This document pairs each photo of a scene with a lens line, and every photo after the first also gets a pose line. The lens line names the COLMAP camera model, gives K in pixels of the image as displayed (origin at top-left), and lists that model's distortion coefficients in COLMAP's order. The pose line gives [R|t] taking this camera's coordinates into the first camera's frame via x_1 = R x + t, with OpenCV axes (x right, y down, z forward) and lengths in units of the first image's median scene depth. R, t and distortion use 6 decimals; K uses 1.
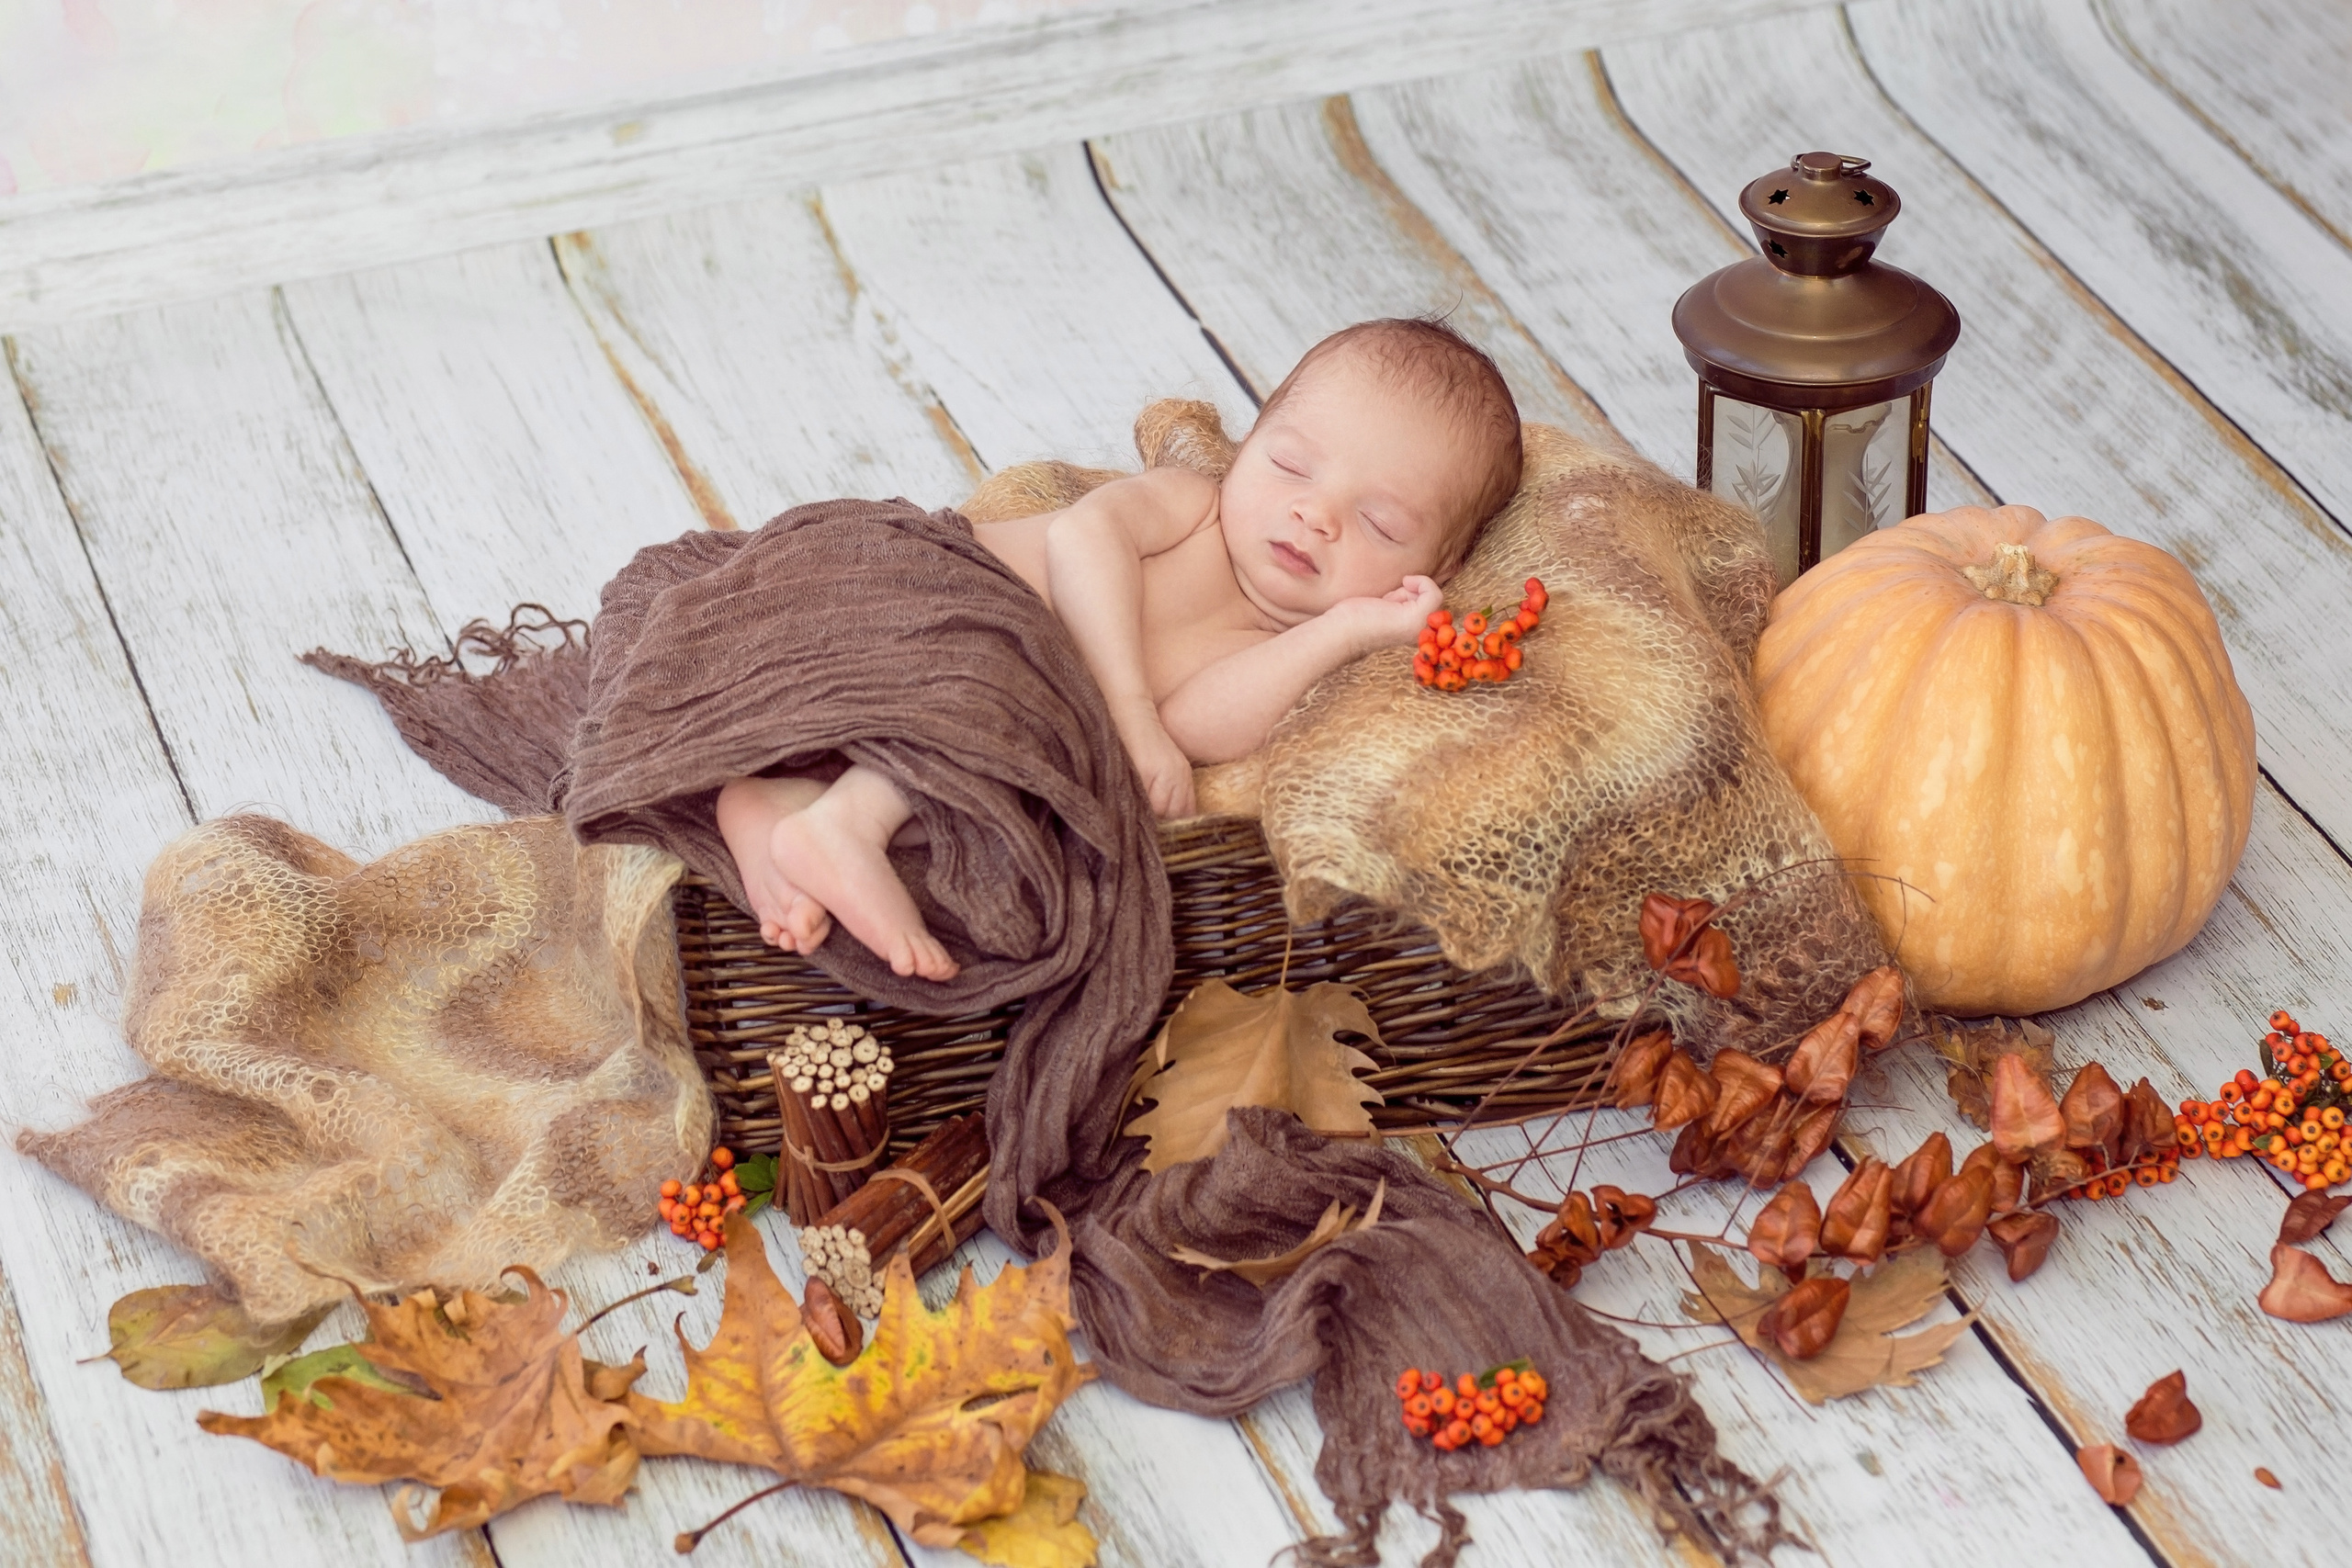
lens RADIAL K [[6739.1, 0, 1176.0], [0, 6739.1, 784.0], [0, 0, 1]] dist [-0.013557, 3.415868]
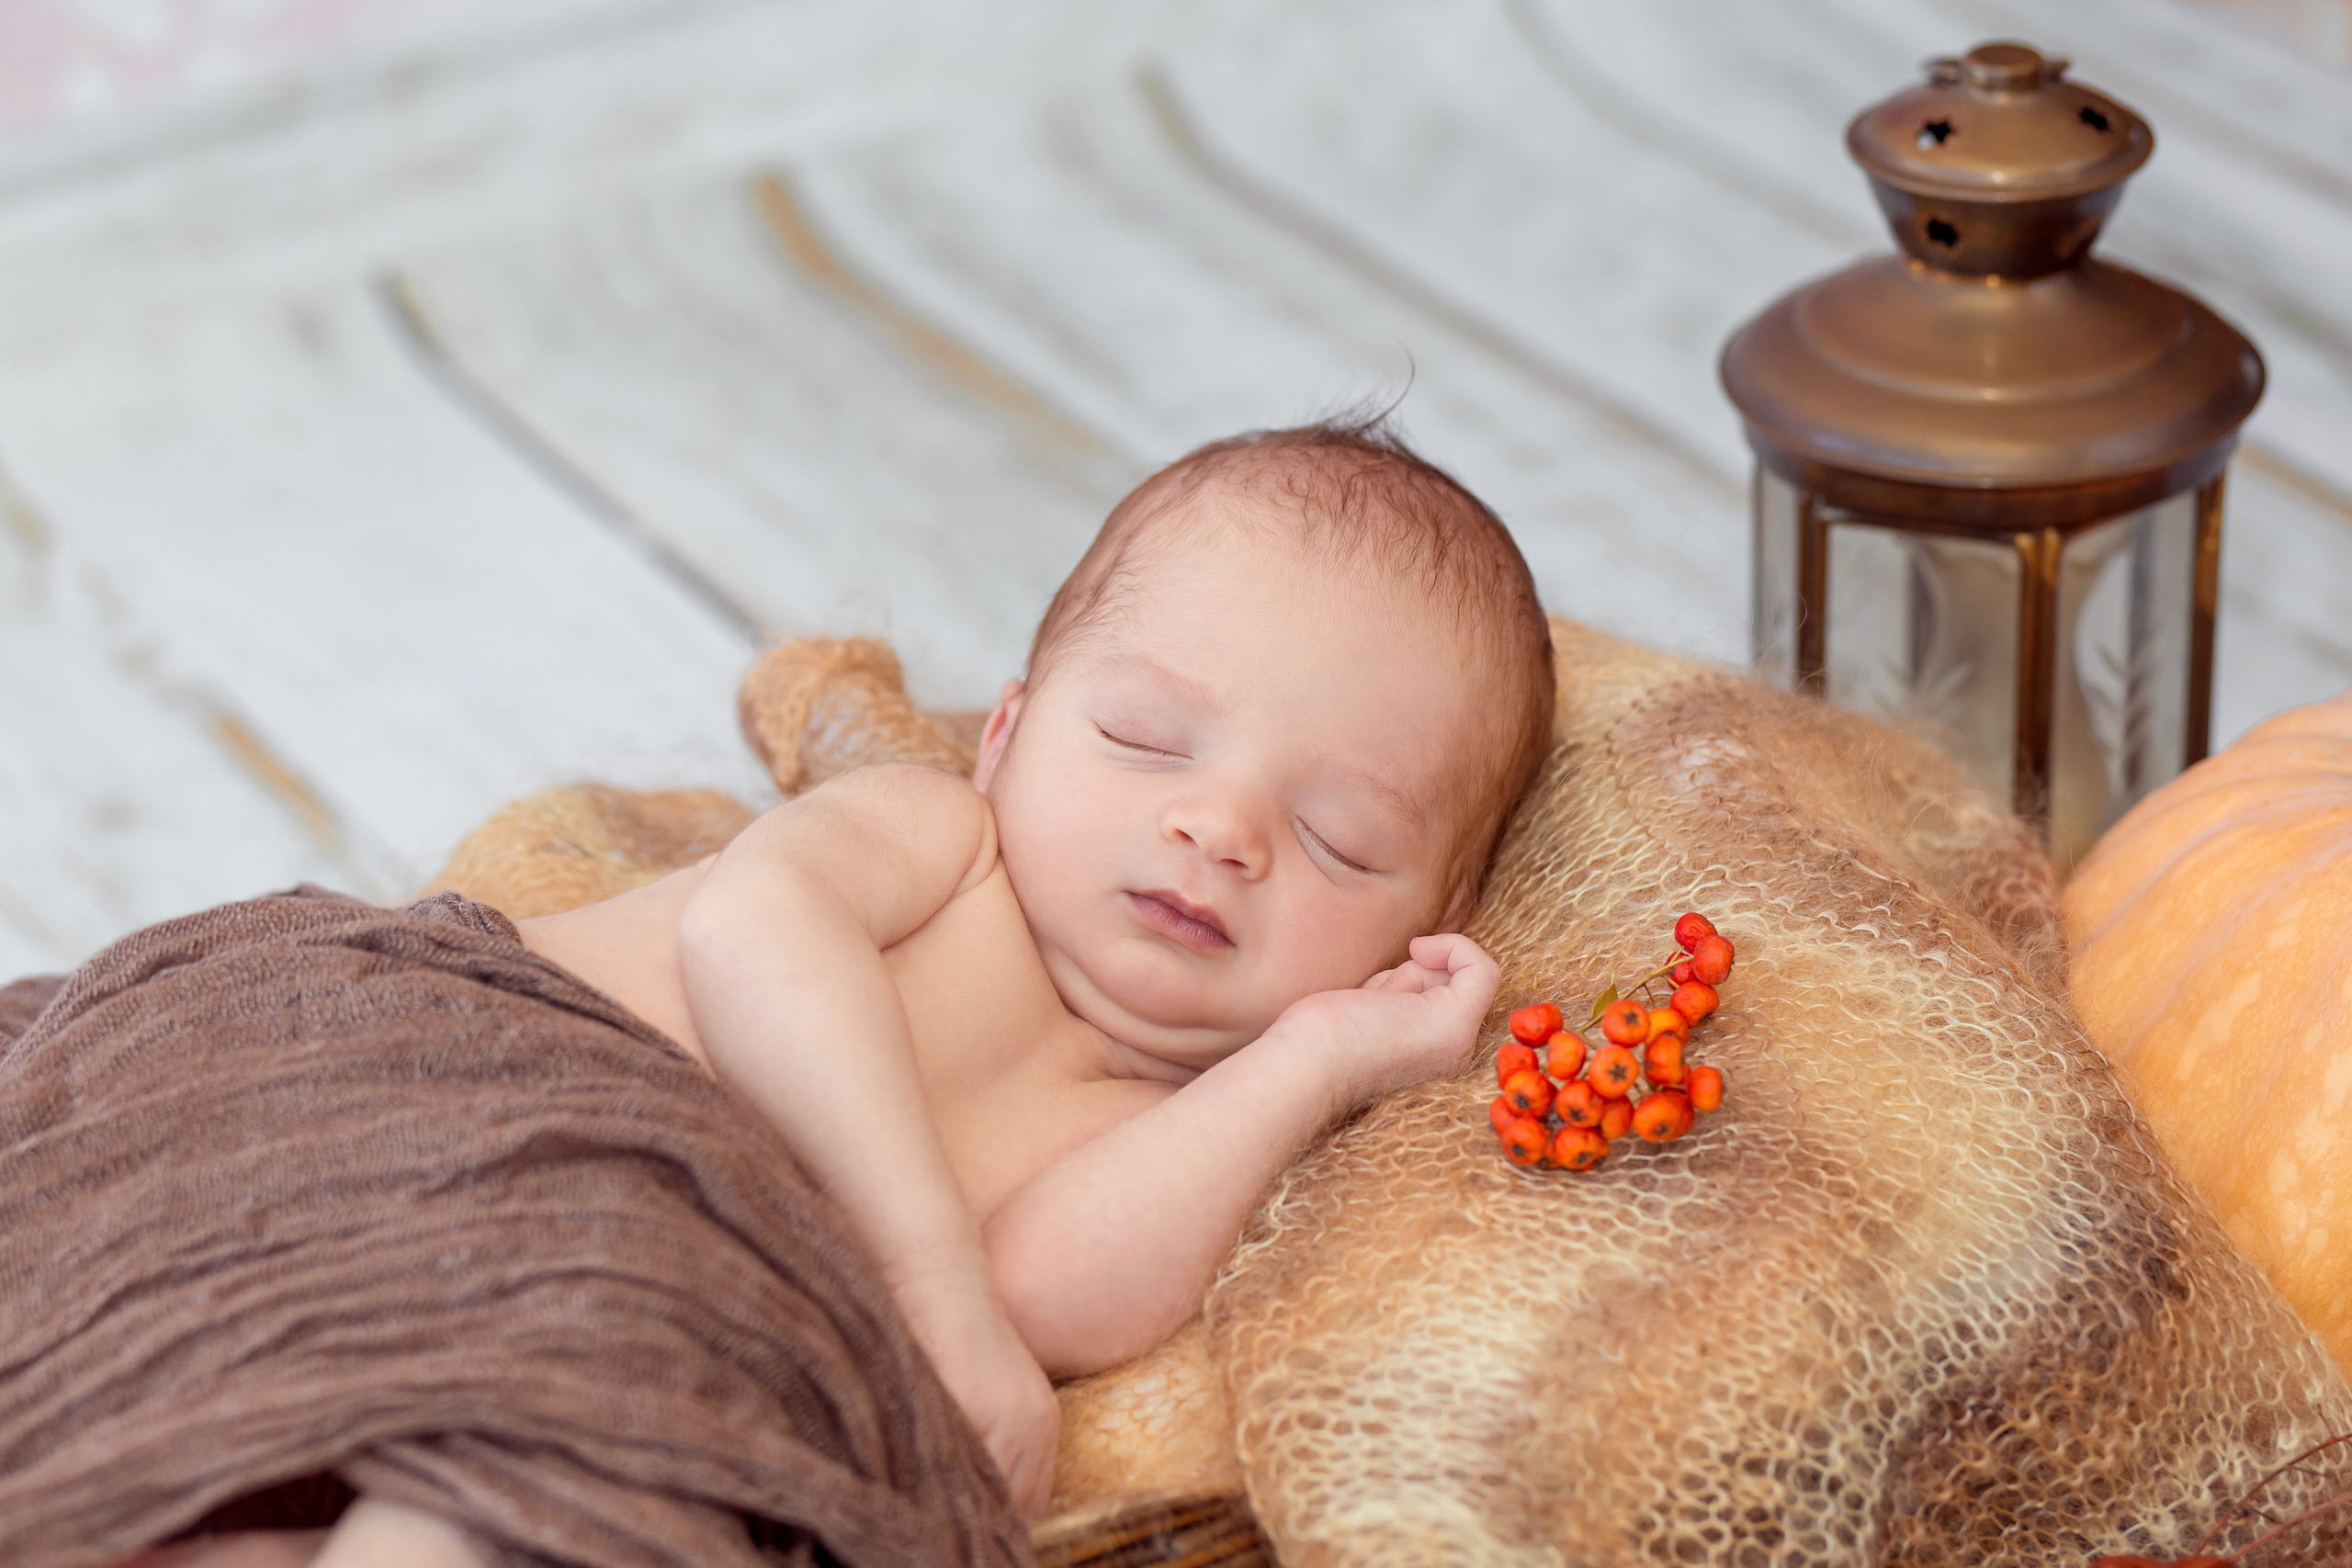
lens RADIAL K [[6739.1, 0, 1176.0], [0, 6739.1, 784.0], [0, 0, 1]] dist [-0.013557, 3.415868]
pose [[0.982602, -0.103902, 0.153939, -0.057786], [0.110456, 0.993277, -0.034631, -0.027602], [-0.149306, 0.051032, 0.987473, 0.536347]]
